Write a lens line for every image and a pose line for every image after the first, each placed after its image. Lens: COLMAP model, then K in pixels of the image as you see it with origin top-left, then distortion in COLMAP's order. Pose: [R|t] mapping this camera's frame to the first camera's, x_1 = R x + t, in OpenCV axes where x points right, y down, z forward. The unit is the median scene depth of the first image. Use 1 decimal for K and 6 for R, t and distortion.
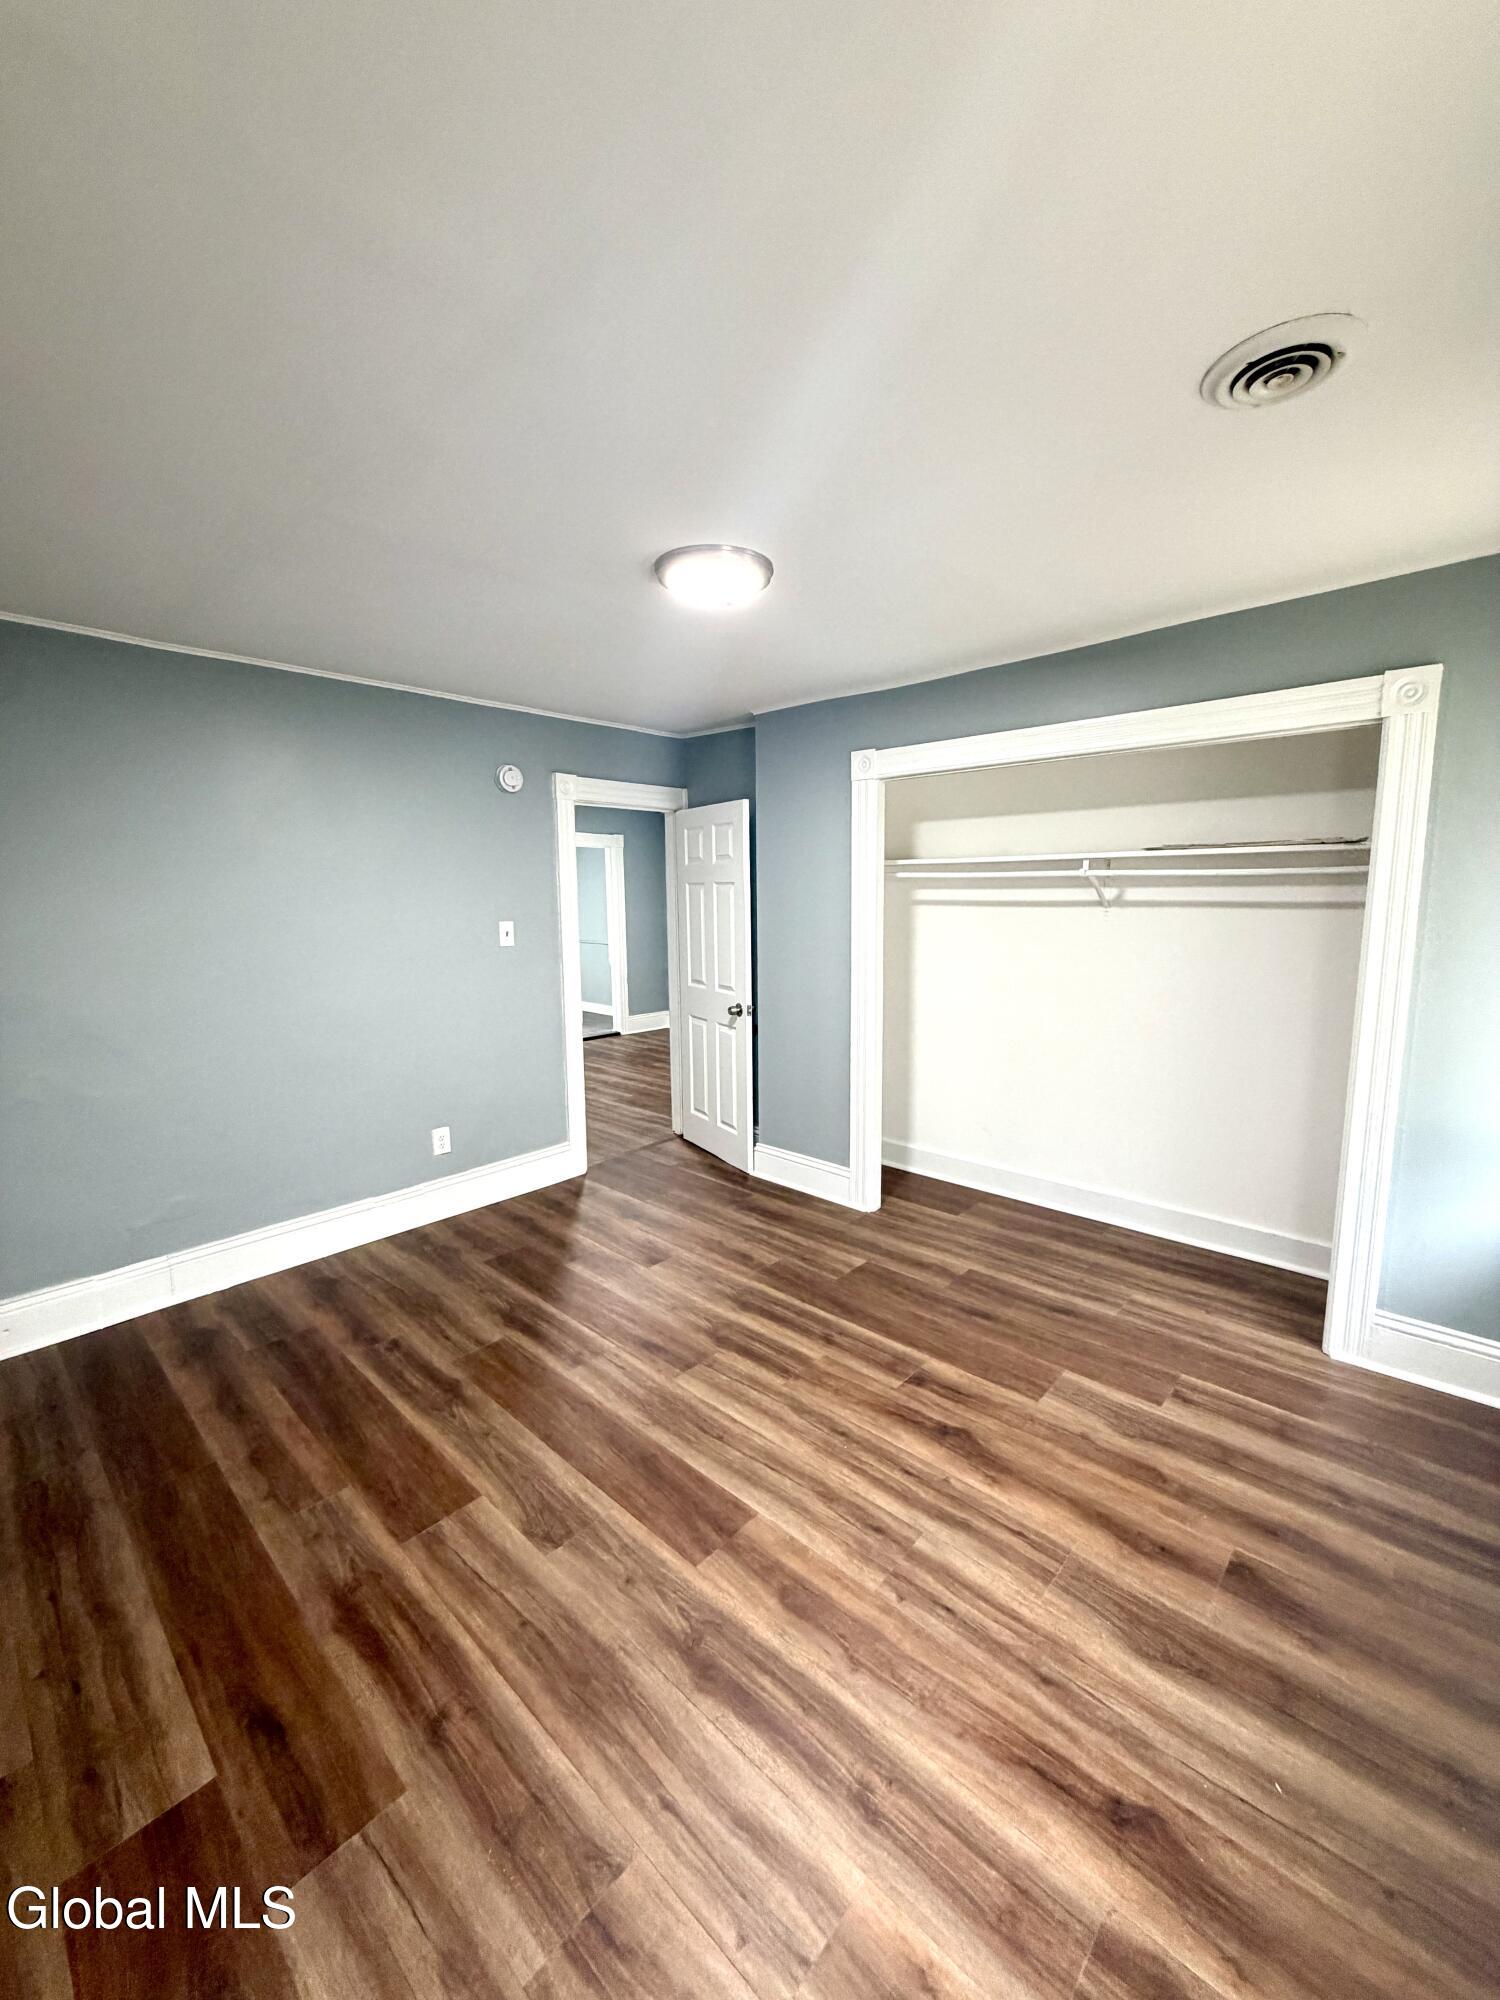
lens RADIAL K [[800.4, 0, 757.9], [0, 800.4, 1003.0], [0, 0, 1]] dist [-0.000081, 0.000357]
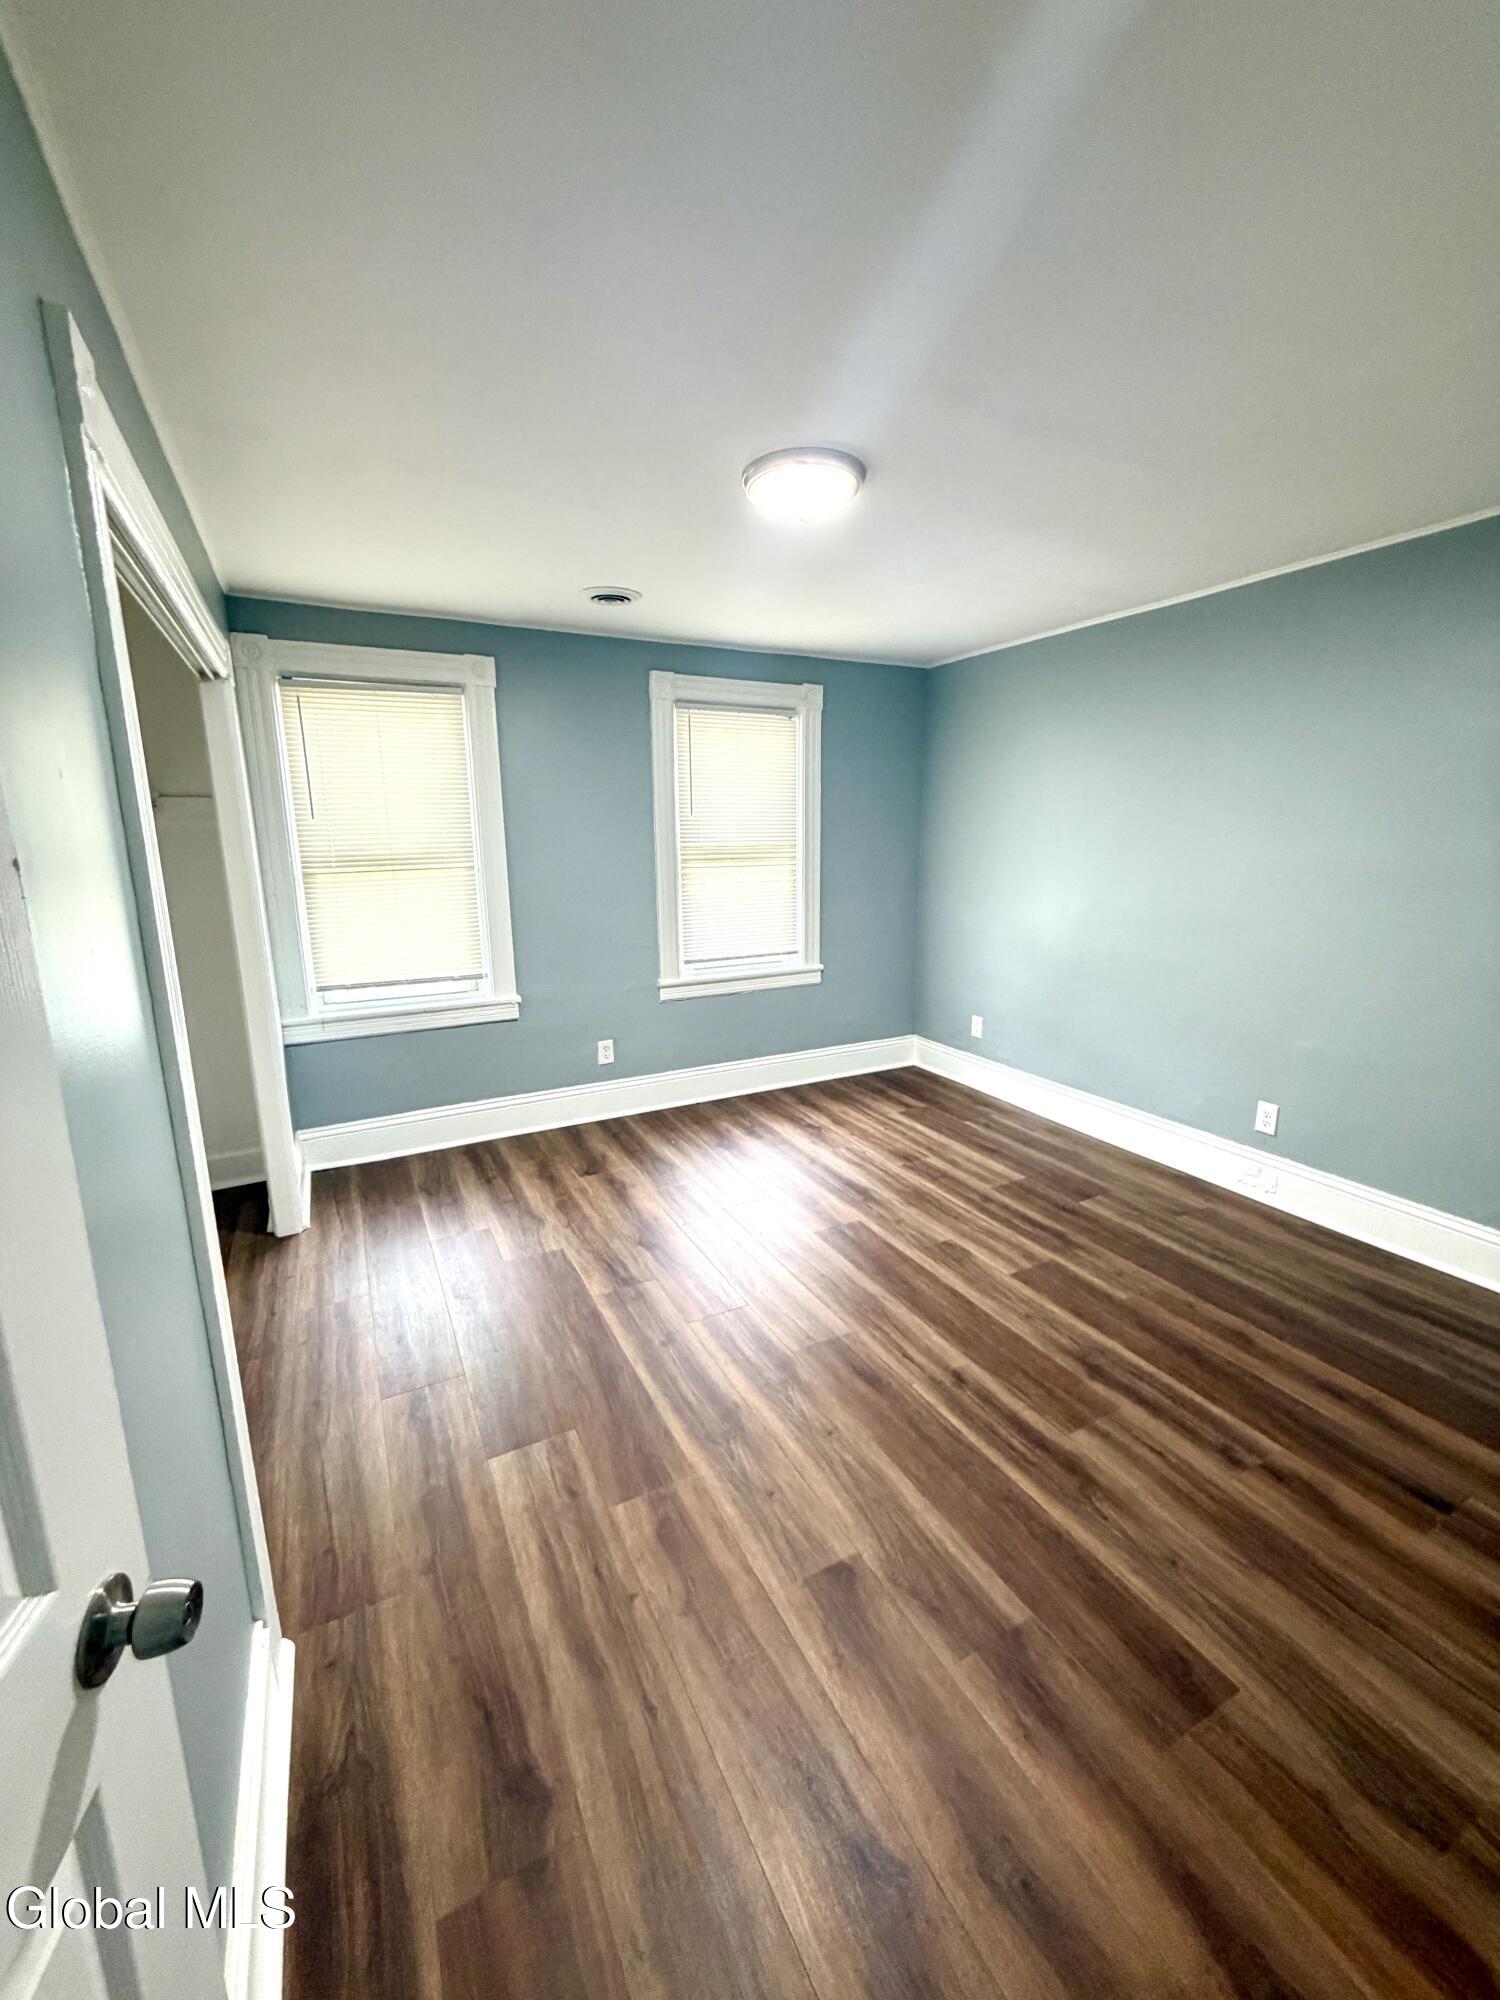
lens RADIAL K [[800.4, 0, 750.5], [0, 800.4, 993.0], [0, 0, 1]] dist [-0.000081, 0.000357]
pose [[-0.941522, -0.046410, 0.333741, -0.374604], [0.068292, 0.943630, 0.323879, -0.296109], [-0.329959, 0.327731, -0.885279, 2.237801]]
